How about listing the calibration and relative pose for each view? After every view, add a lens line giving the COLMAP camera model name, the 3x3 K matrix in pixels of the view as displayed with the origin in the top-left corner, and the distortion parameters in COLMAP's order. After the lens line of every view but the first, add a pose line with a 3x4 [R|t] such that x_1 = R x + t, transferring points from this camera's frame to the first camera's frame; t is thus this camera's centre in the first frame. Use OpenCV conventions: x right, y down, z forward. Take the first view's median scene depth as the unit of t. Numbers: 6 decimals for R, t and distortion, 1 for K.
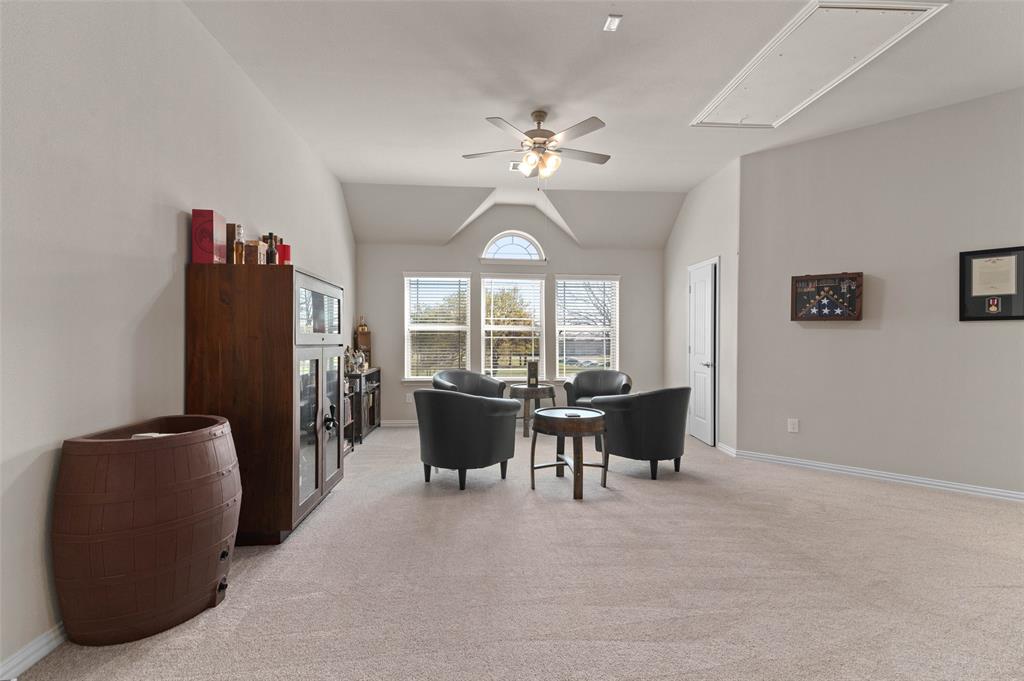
lens RADIAL K [[463.8, 0, 511.1], [0, 463.8, 343.2], [0, 0, 1]] dist [0.025244, 0.000220]
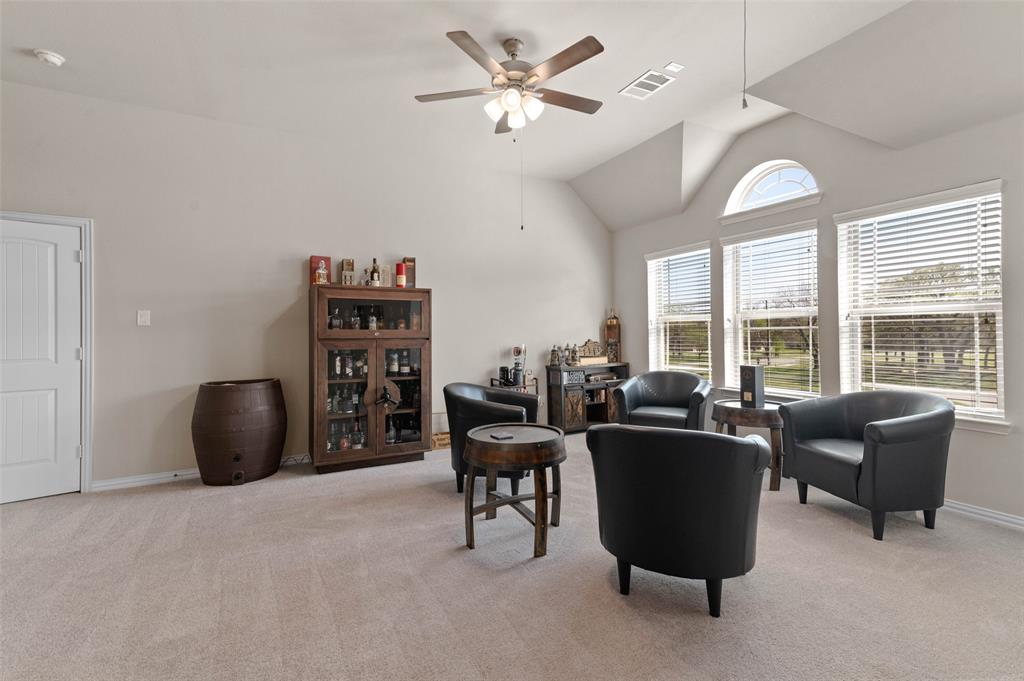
lens RADIAL K [[463.8, 0, 509.8], [0, 463.8, 334.2], [0, 0, 1]] dist [0.025244, 0.000220]
pose [[0.385438, -0.004920, -0.922720, 0.479260], [0.001848, 0.999988, -0.004560, -0.001038], [0.922732, 0.000052, 0.385443, 0.434431]]
